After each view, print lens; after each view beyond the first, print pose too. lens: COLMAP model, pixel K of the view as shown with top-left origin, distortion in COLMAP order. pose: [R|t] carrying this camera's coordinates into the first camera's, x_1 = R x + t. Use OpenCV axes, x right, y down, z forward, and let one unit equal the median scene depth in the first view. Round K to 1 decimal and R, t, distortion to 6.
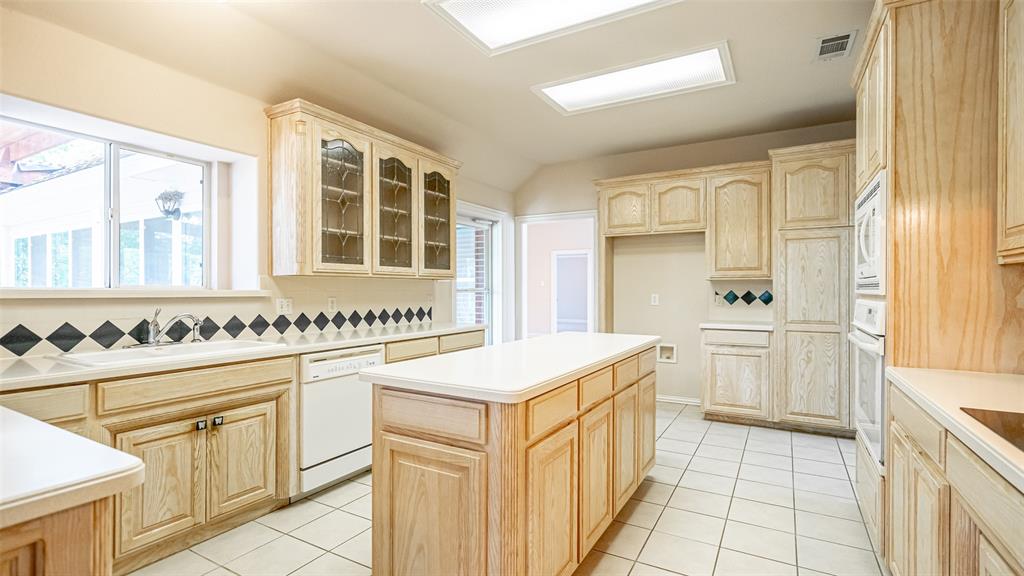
lens RADIAL K [[466.2, 0, 498.2], [0, 466.2, 290.0], [0, 0, 1]] dist [-0.002856, 0.000407]
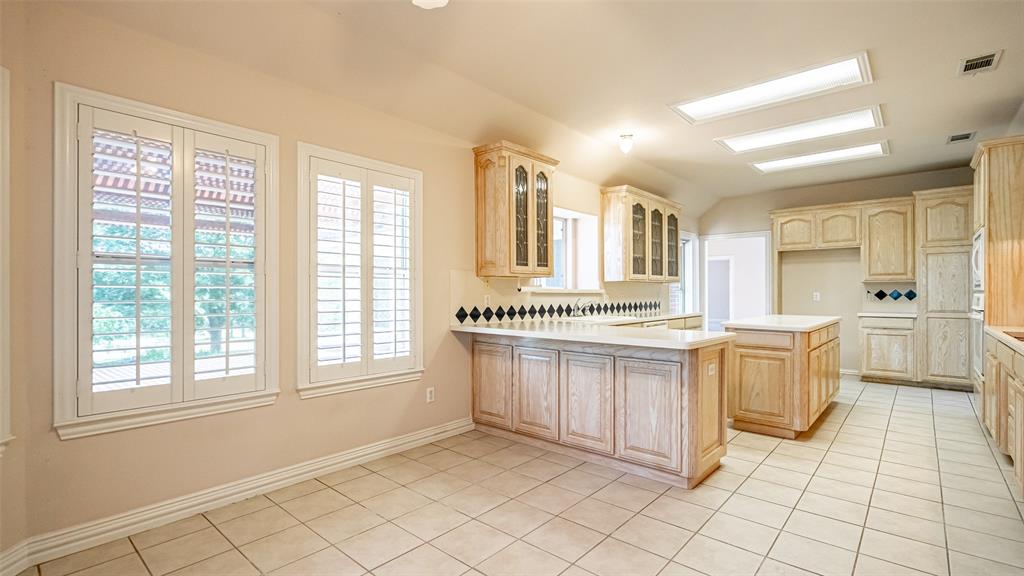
lens RADIAL K [[467.7, 0, 514.3], [0, 467.7, 291.8], [0, 0, 1]] dist [-0.000548, 0.000611]
pose [[0.986001, -0.001889, -0.166727, -0.399161], [0.001734, 0.999998, -0.001073, 0.007747], [0.166729, 0.000769, 0.986002, -0.639007]]
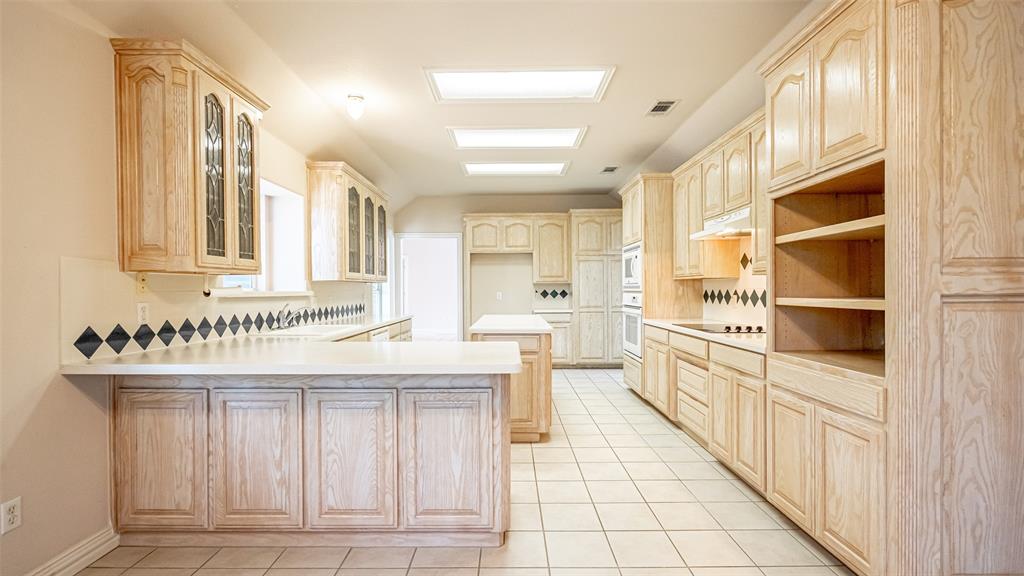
lens RADIAL K [[465.5, 0, 508.1], [0, 465.5, 291.5], [0, 0, 1]] dist [-0.001433, 0.001283]
pose [[0.858304, -0.007417, 0.513088, -0.530827], [0.005557, 0.999971, 0.005159, -0.001947], [-0.513111, -0.001577, 0.858321, -0.388222]]
